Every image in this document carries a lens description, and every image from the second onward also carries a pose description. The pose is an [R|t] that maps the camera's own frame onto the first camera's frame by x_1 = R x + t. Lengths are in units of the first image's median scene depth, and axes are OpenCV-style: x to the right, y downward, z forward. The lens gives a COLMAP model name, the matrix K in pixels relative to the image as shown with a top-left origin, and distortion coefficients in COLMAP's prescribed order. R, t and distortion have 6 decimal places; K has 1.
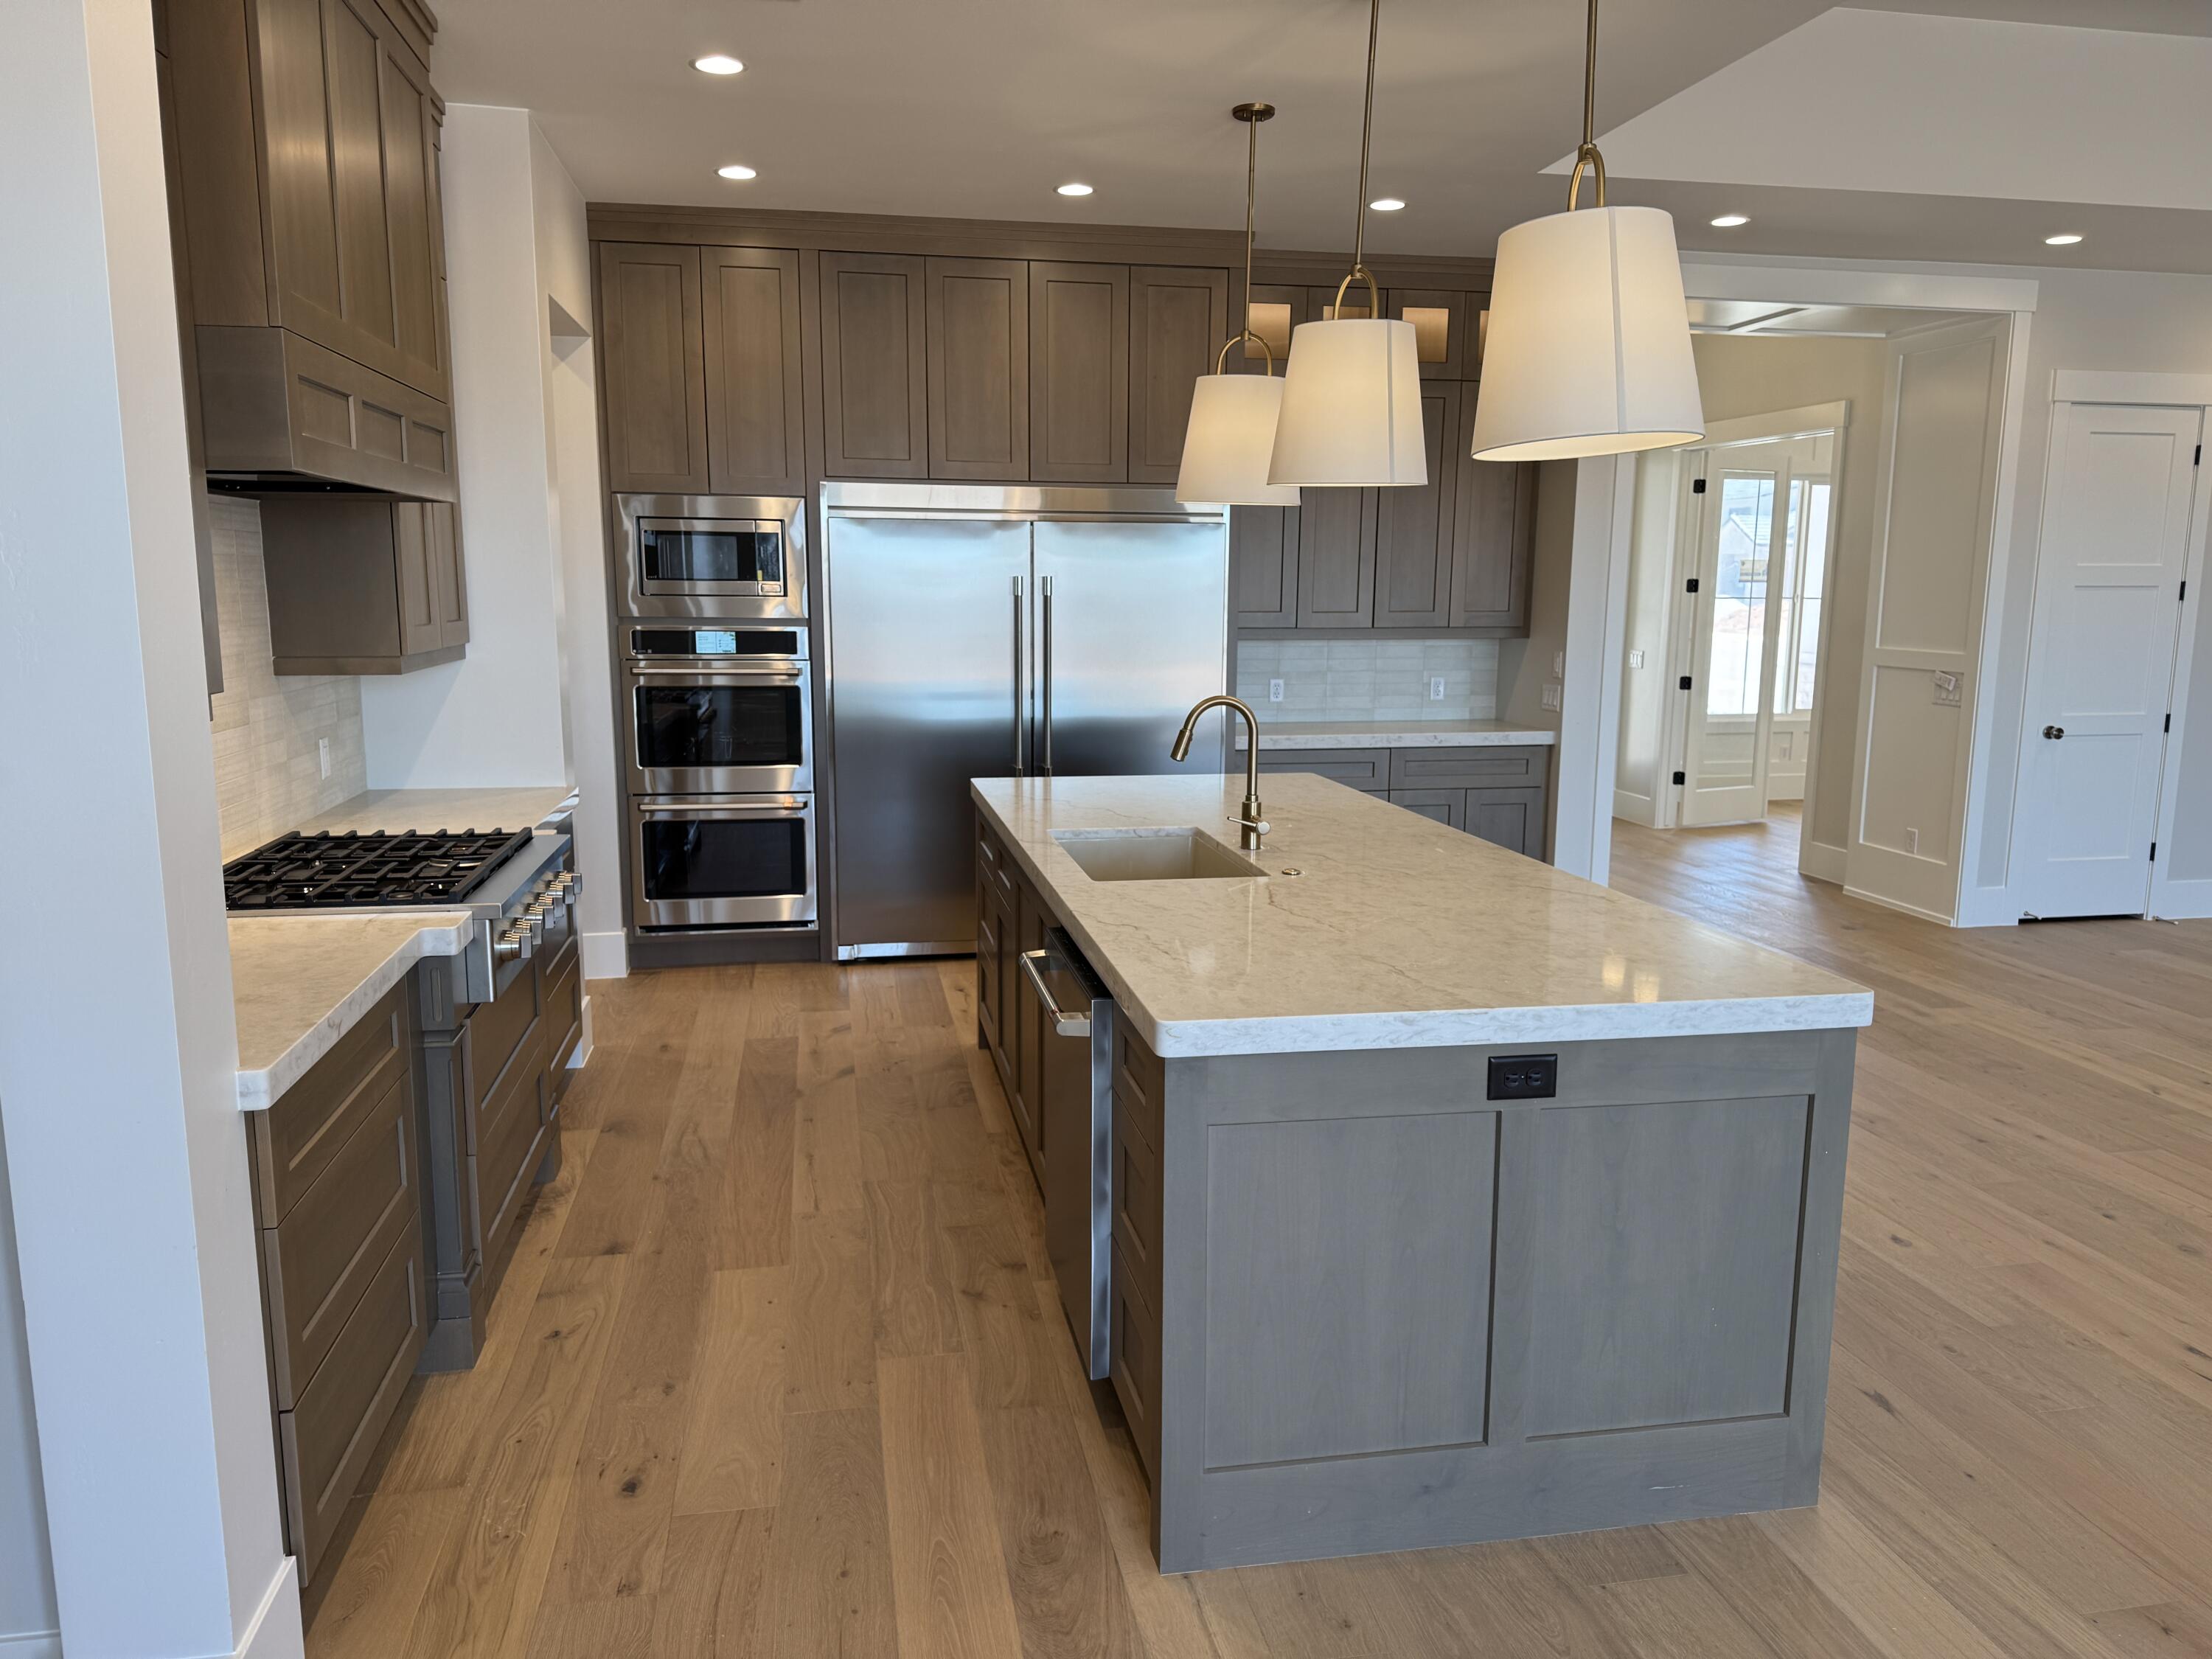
lens RADIAL K [[1565.8, 0, 1112.2], [0, 1565.8, 822.2], [0, 0, 1]] dist [0.028991, -0.012405]
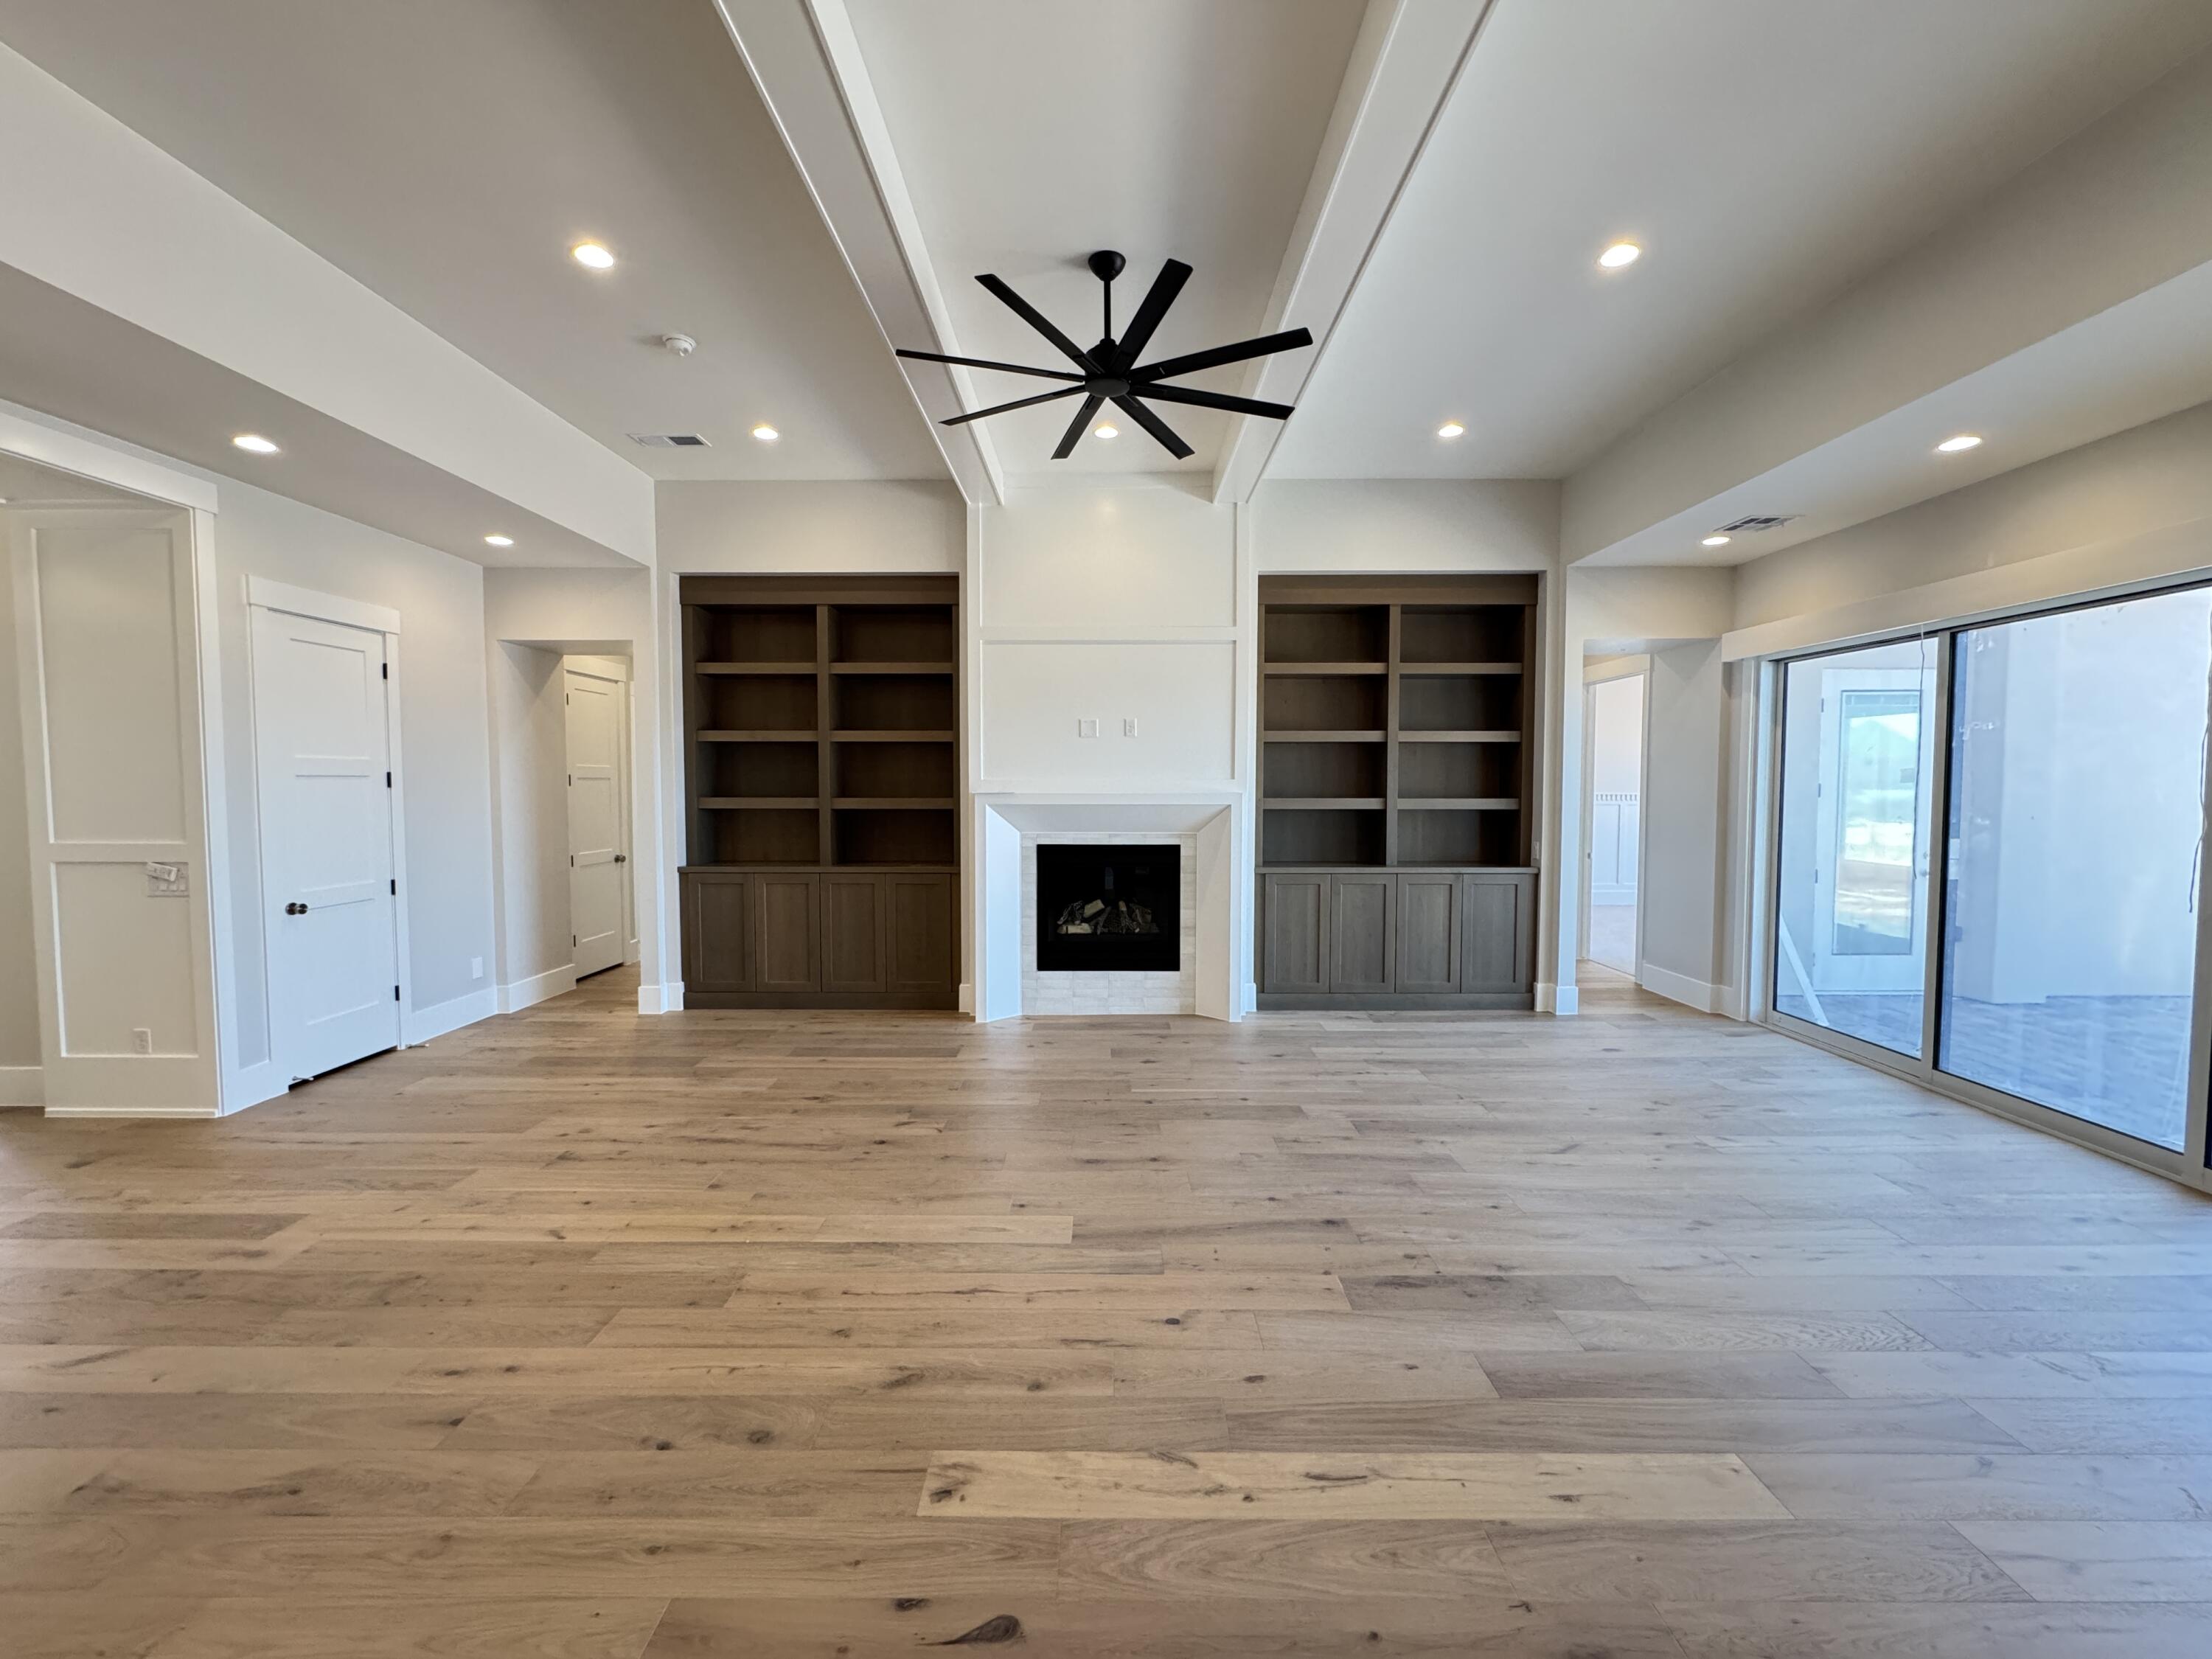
lens RADIAL K [[879.1, 0, 1108.0], [0, 879.1, 824.0], [0, 0, 1]] dist [-0.002160, 0.000021]
pose [[0.189838, -0.051774, 0.980449, 0.116744], [0.156236, 0.987477, 0.021894, -0.041655], [-0.969305, 0.149025, 0.195550, 0.343403]]
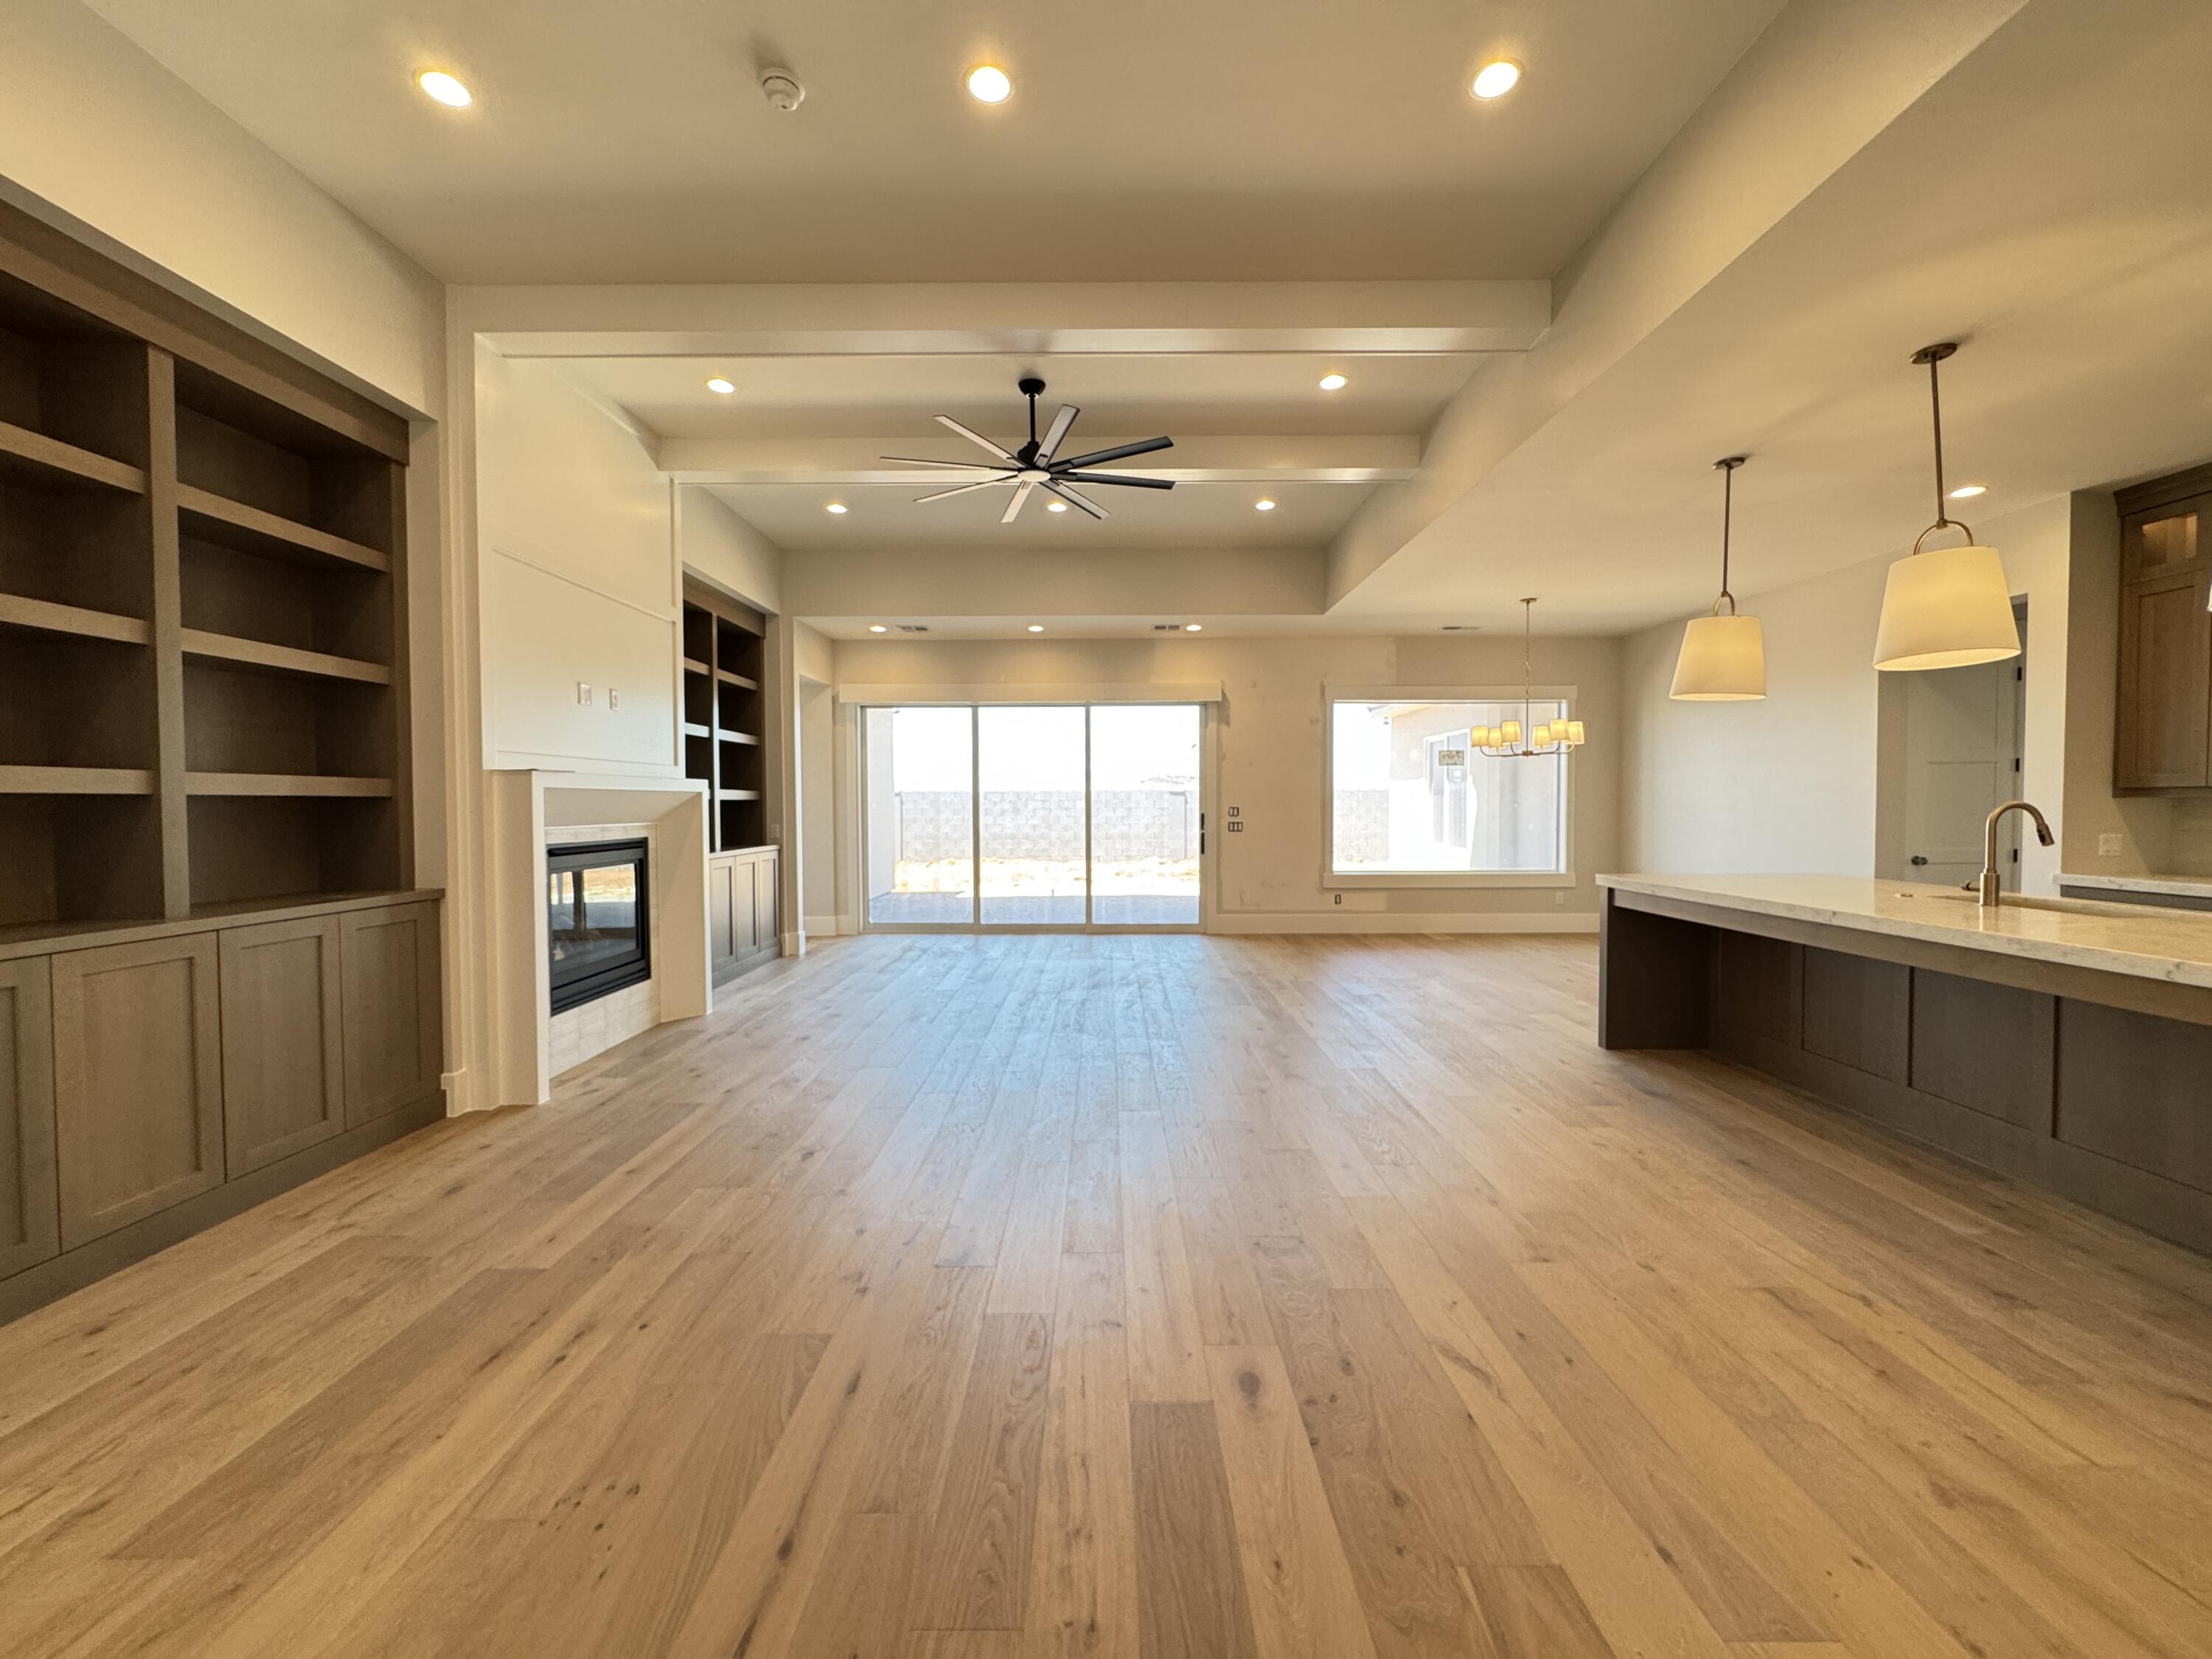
lens RADIAL K [[879.1, 0, 1107.3], [0, 879.1, 824.3], [0, 0, 1]] dist [-0.002160, 0.000021]
pose [[-0.982563, -0.008676, 0.185725, 0.538909], [0.025714, 0.982970, 0.181956, -0.162190], [-0.184141, 0.183559, -0.965608, 1.366991]]
